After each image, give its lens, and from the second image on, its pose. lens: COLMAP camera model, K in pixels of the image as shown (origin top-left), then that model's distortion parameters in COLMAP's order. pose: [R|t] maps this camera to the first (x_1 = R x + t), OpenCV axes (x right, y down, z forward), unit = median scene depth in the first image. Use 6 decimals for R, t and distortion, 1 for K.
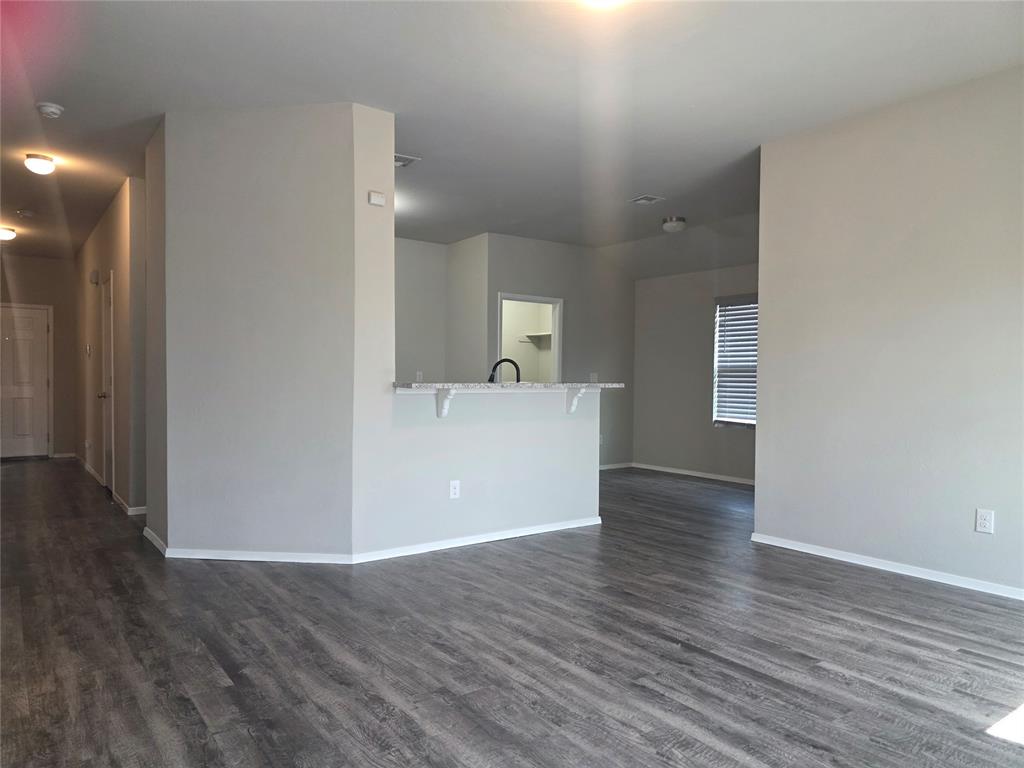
lens RADIAL K [[687.4, 0, 512.0], [0, 687.4, 384.0], [0, 0, 1]] dist [0.000399, -0.001546]
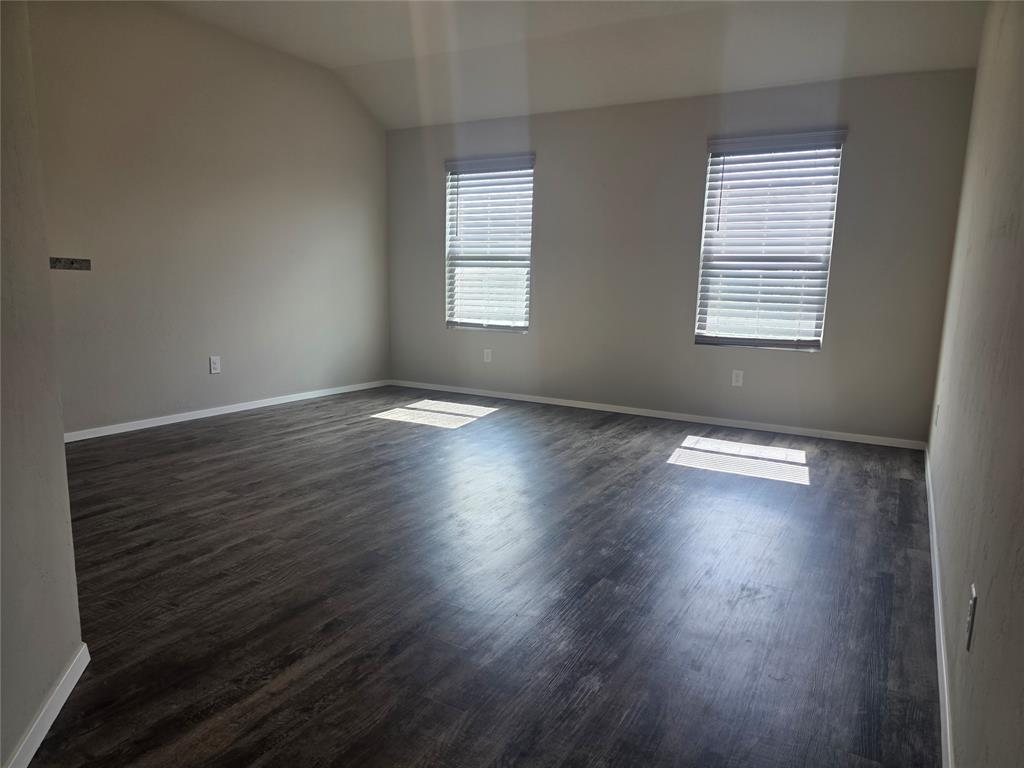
lens RADIAL K [[687.4, 0, 512.0], [0, 687.4, 384.0], [0, 0, 1]] dist [0.000399, -0.001546]
pose [[-0.395988, -0.166226, 0.903085, -0.901915], [-0.023690, 0.985001, 0.170916, -0.015014], [-0.917950, 0.046286, -0.393987, 1.110139]]
